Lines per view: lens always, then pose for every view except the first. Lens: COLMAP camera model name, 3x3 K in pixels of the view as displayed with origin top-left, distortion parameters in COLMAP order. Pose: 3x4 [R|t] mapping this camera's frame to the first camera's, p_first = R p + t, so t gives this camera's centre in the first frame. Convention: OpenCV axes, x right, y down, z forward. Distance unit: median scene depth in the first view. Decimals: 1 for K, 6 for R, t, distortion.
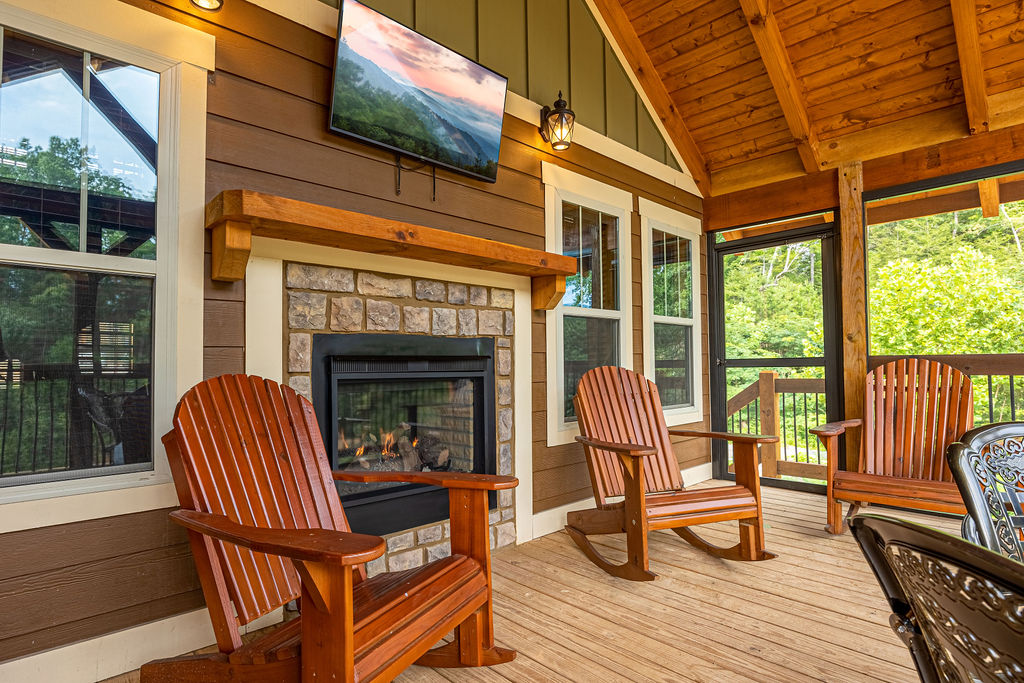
lens RADIAL K [[525.0, 0, 508.3], [0, 525.0, 347.5], [0, 0, 1]] dist [-0.001032, -0.004202]
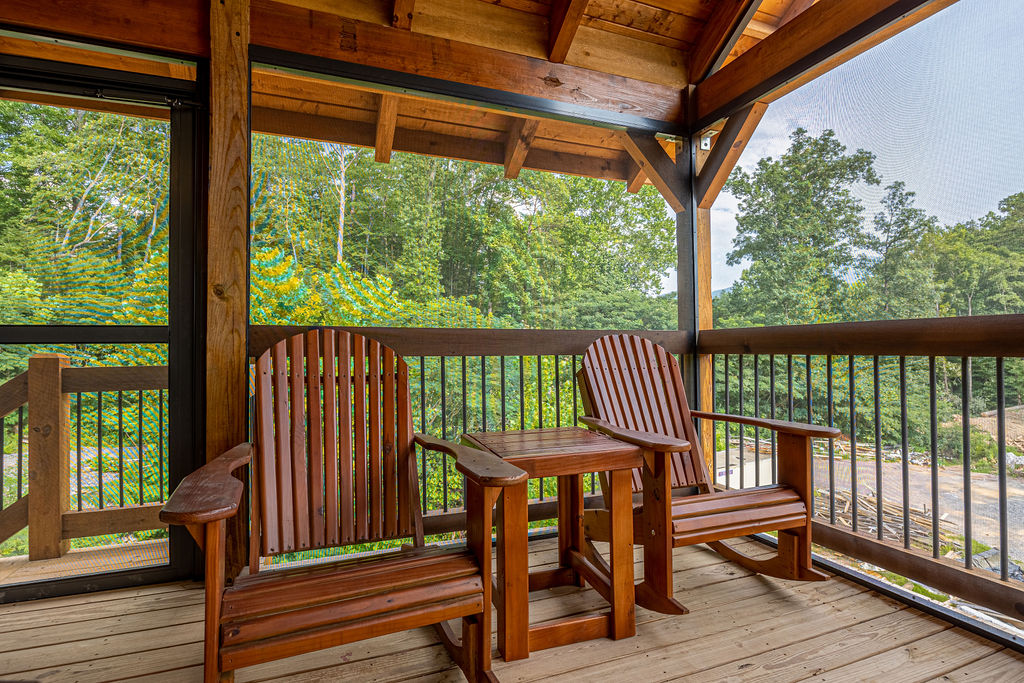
lens RADIAL K [[525.0, 0, 511.0], [0, 525.0, 343.6], [0, 0, 1]] dist [-0.001032, -0.004202]
pose [[0.388579, 0.019171, 0.921216, 0.185541], [-0.034878, 0.999373, -0.006085, 0.020731], [-0.920755, -0.029766, 0.389004, 0.355552]]
